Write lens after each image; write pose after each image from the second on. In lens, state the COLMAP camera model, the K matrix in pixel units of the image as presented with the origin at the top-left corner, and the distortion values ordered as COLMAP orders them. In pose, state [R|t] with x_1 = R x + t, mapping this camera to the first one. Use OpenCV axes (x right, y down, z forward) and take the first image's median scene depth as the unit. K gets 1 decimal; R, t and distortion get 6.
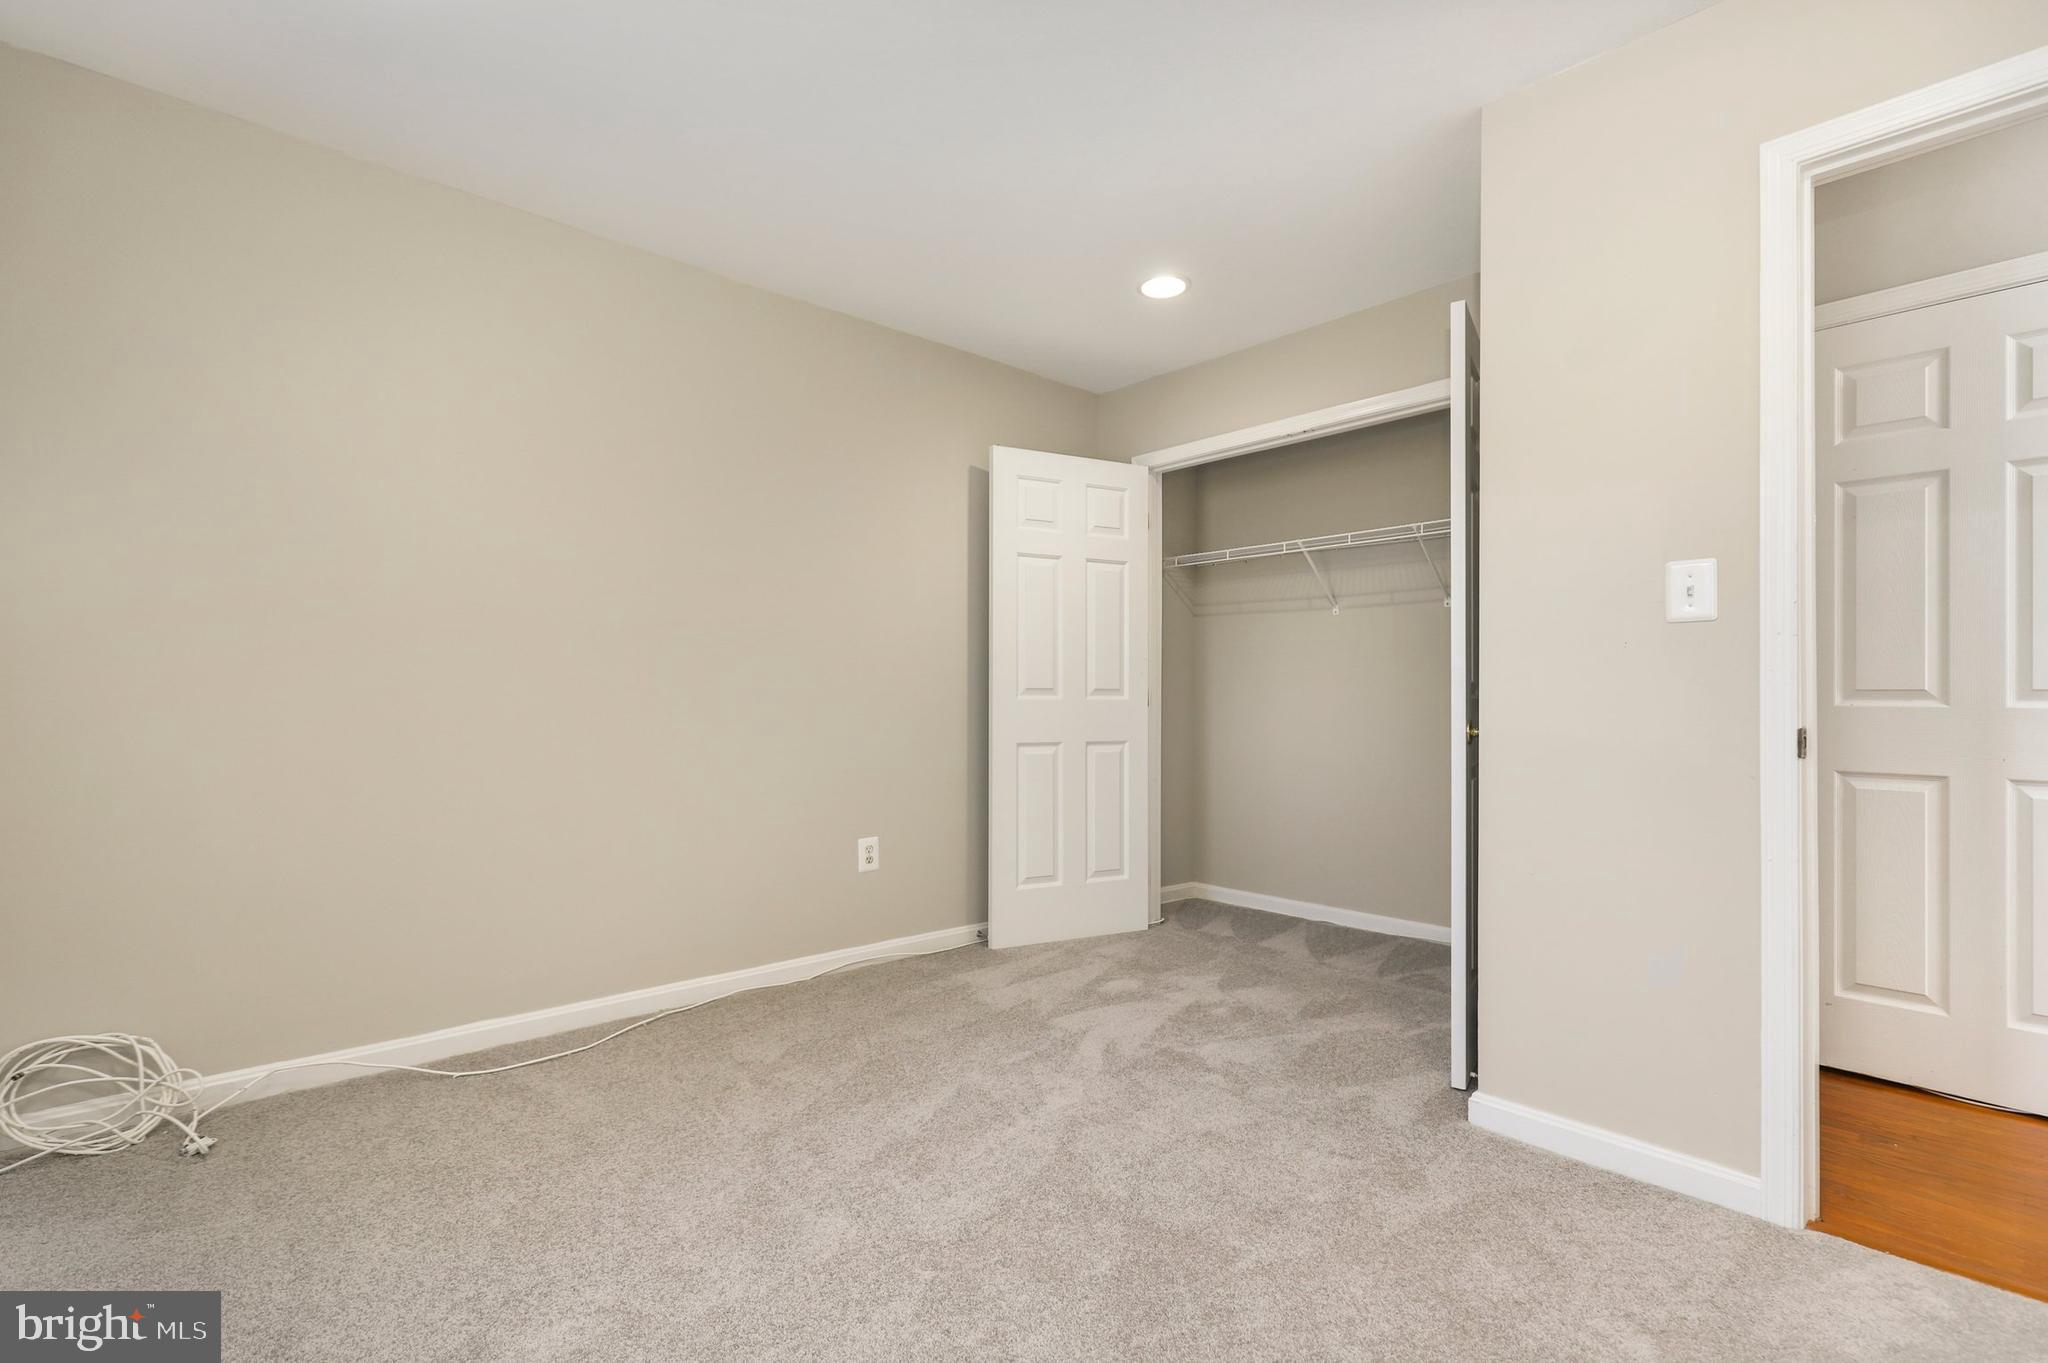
lens RADIAL K [[951.8, 0, 1026.3], [0, 951.8, 683.1], [0, 0, 1]] dist [0.003536, -0.000391]
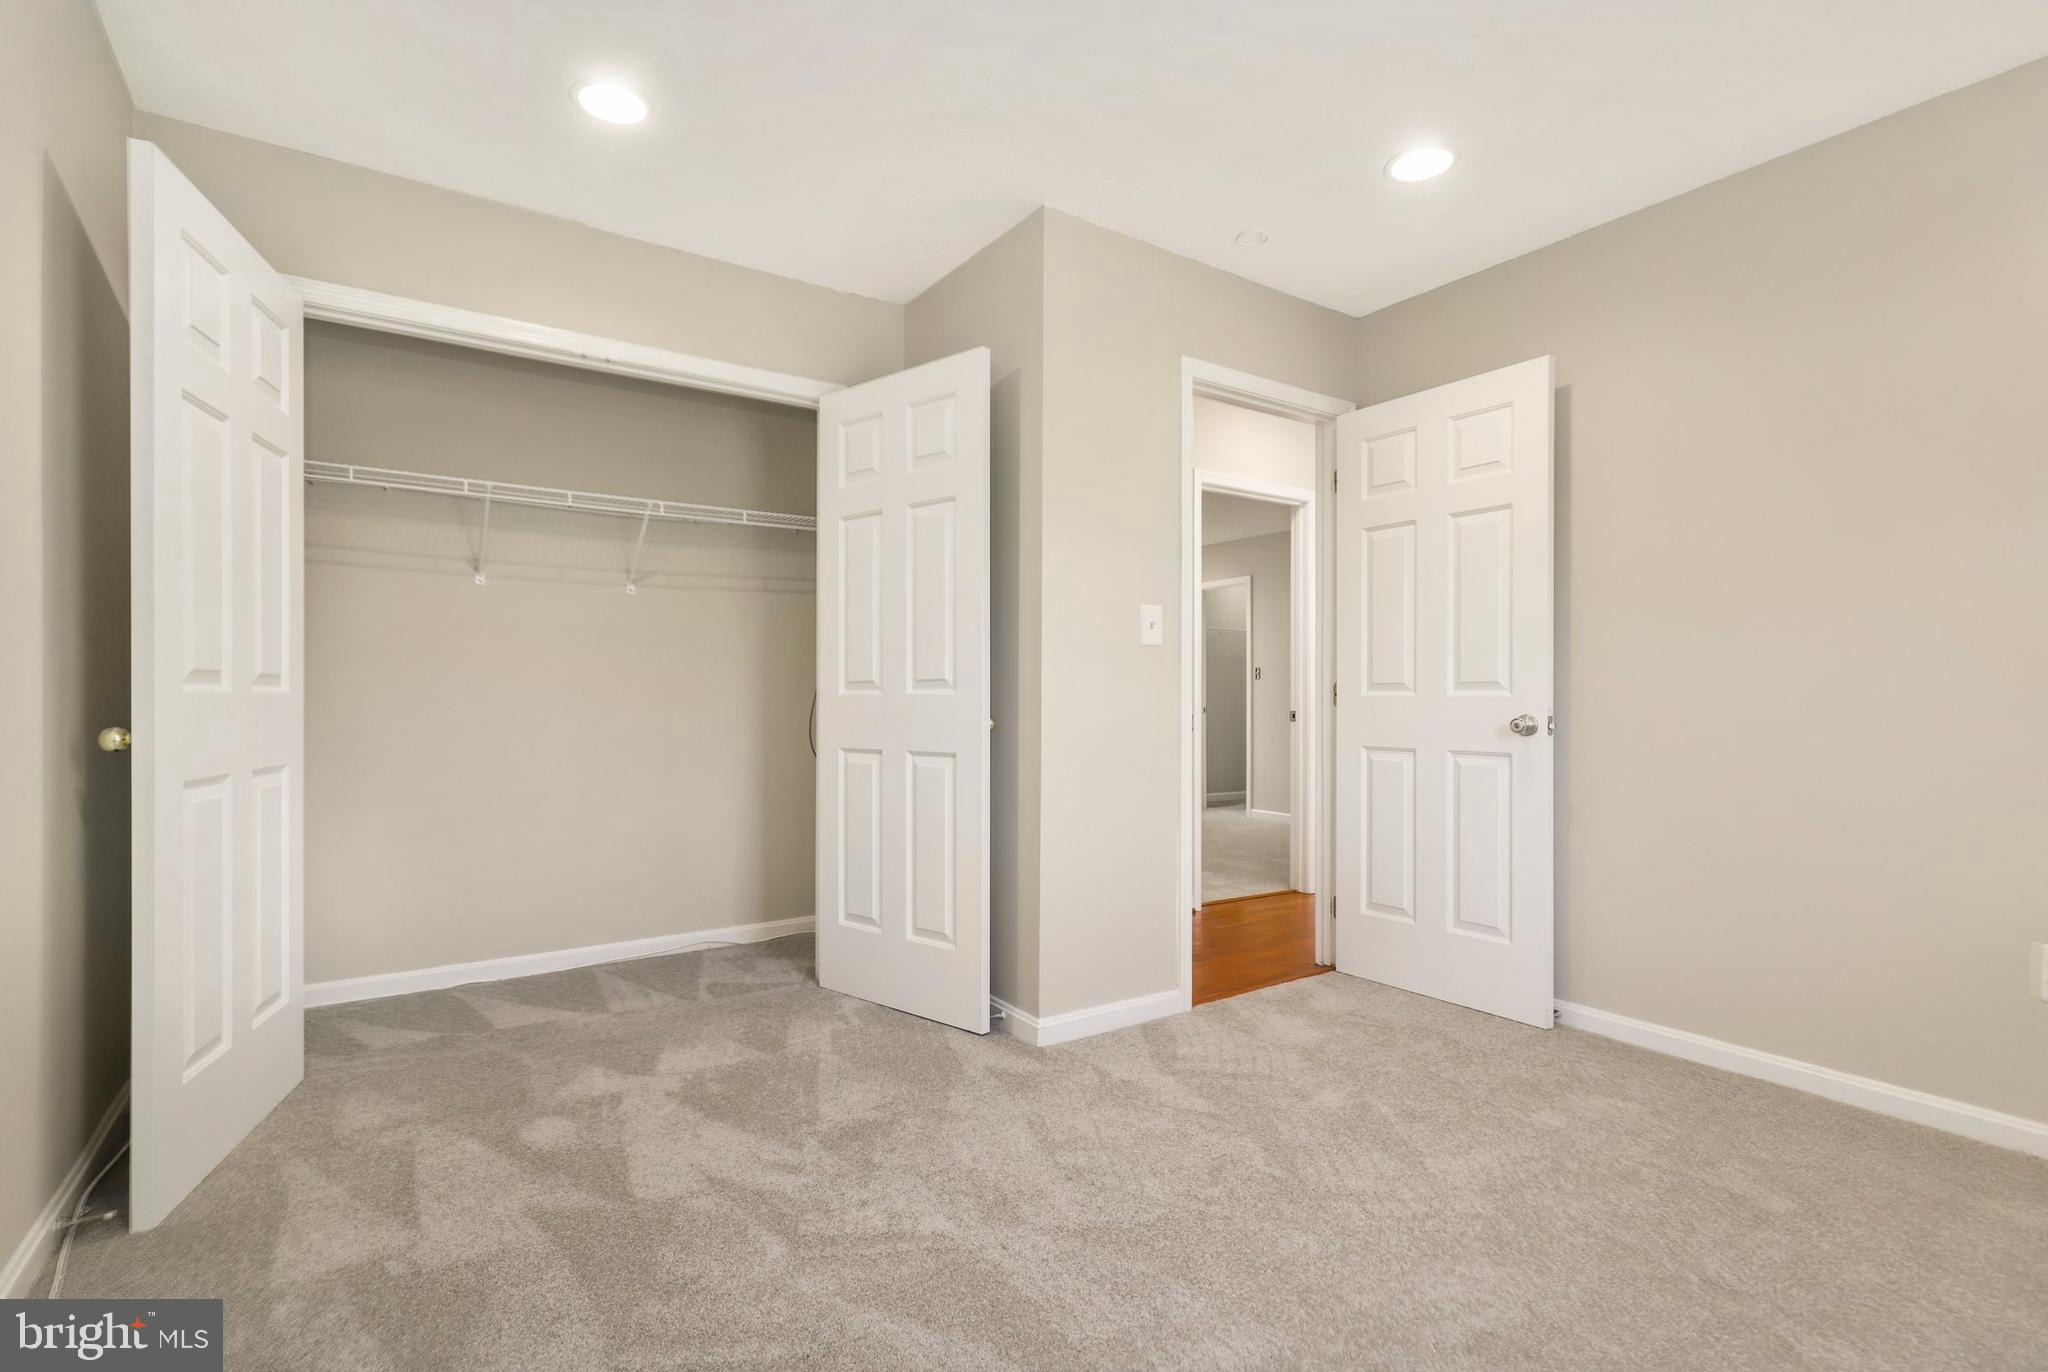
lens RADIAL K [[951.8, 0, 1025.3], [0, 951.8, 702.8], [0, 0, 1]] dist [0.003536, -0.000391]
pose [[0.140751, -0.004570, 0.990034, -0.558491], [-0.020471, 0.999762, 0.007525, 0.013597], [-0.989833, -0.021326, 0.140624, 0.659567]]
